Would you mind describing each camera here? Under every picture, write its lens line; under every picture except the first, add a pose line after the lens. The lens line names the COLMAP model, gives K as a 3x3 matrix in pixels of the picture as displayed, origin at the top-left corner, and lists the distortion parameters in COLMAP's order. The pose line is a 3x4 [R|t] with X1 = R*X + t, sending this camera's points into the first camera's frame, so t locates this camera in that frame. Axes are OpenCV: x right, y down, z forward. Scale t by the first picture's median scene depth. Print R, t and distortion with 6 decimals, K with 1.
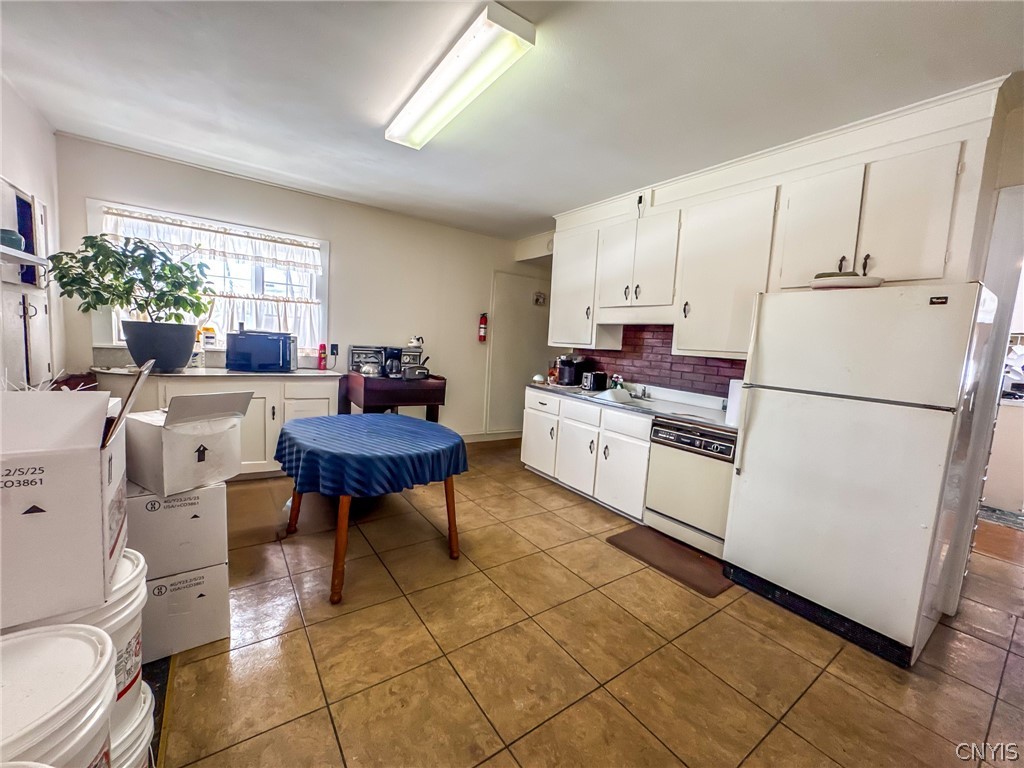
lens RADIAL K [[409.2, 0, 512.6], [0, 409.2, 382.3], [0, 0, 1]] dist [-0.004189, 0.000248]
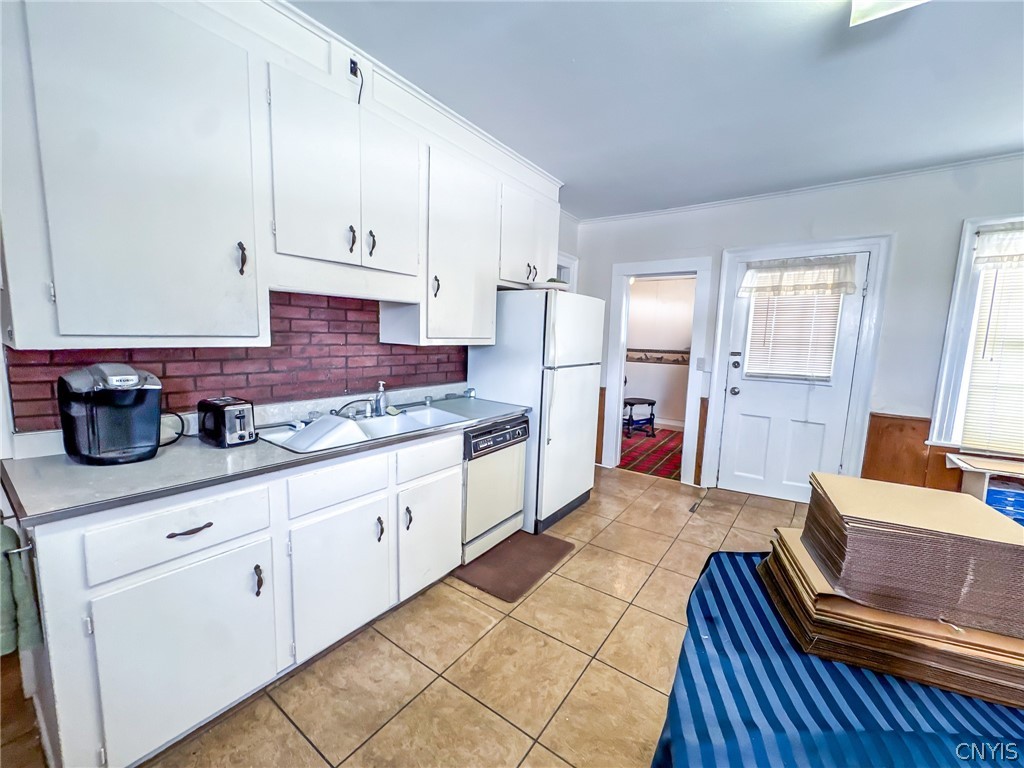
lens RADIAL K [[409.2, 0, 509.9], [0, 409.2, 384.6], [0, 0, 1]] dist [-0.004189, 0.000248]
pose [[-0.311853, -0.184432, 0.932058, -0.328957], [0.050859, 0.976333, 0.210209, -0.134115], [-0.948768, 0.112958, -0.295092, 0.984823]]
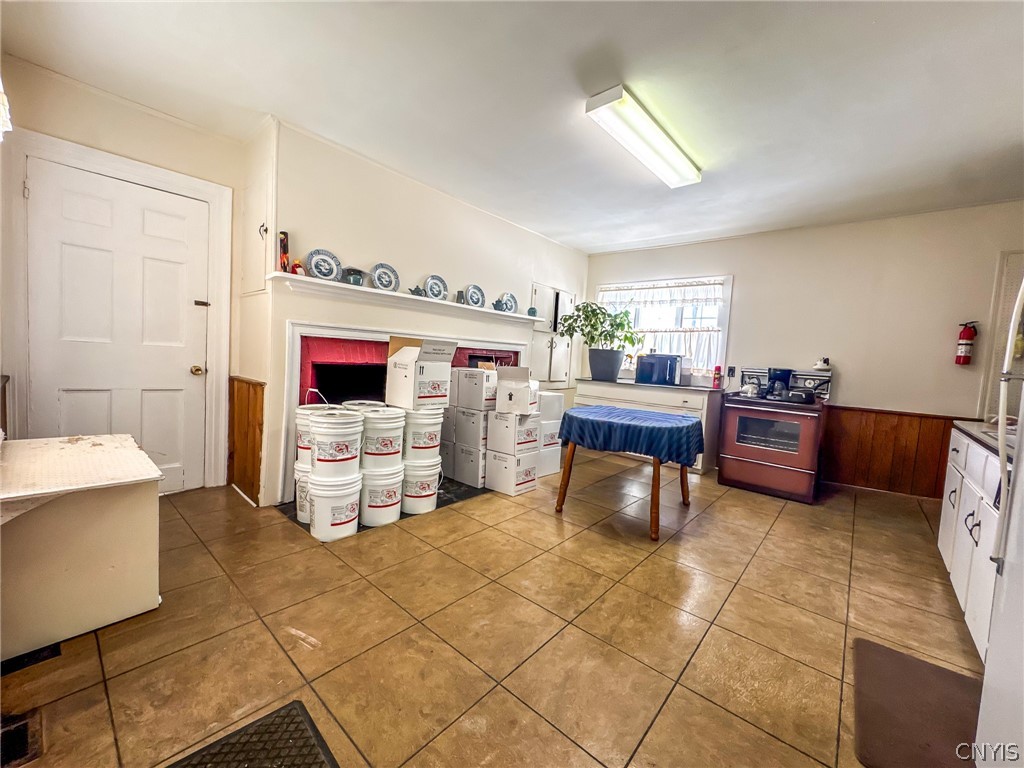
lens RADIAL K [[409.2, 0, 512.6], [0, 409.2, 382.4], [0, 0, 1]] dist [-0.004189, 0.000248]
pose [[0.236355, 0.009592, -0.971619, 0.592730], [-0.142746, 0.989445, -0.024956, 0.071864], [0.961124, 0.144594, 0.235230, 0.237324]]
